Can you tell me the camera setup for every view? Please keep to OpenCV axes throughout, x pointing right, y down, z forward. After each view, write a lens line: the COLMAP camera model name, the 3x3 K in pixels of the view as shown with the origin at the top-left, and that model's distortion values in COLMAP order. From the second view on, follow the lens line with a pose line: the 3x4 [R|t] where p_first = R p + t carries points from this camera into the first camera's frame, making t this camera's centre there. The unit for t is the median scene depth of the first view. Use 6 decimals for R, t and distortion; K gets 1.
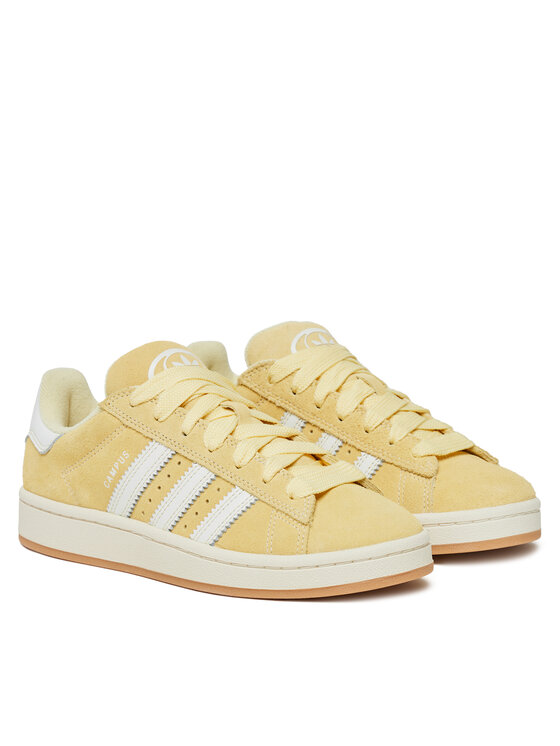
lens RADIAL K [[2163.0, 0, 280.0], [0, 2163.0, 373.0], [0, 0, 1]] dist [0.805162, 0.135984]
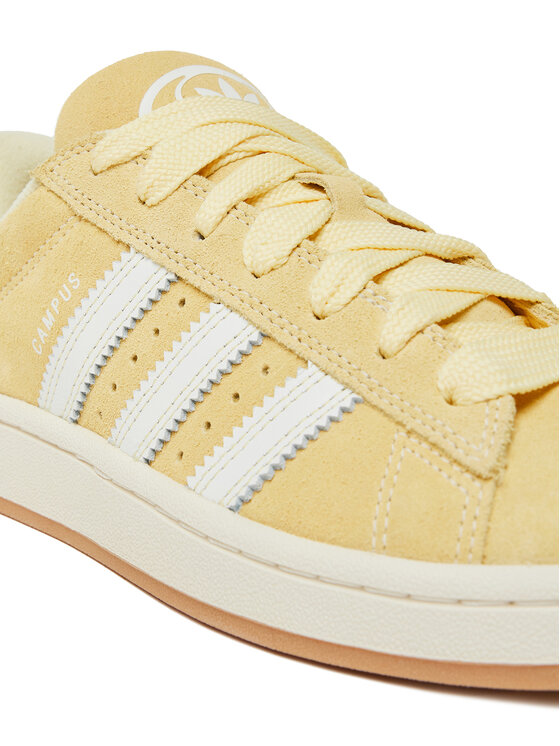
lens RADIAL K [[981.4, 0, 280.0], [0, 981.4, 373.0], [0, 0, 1]] dist [-0.367622, -0.002974]
pose [[0.983457, 0.056624, -0.172065, 0.004805], [-0.053443, 0.998304, 0.023073, 0.049884], [0.173079, -0.013496, 0.984815, 0.821646]]
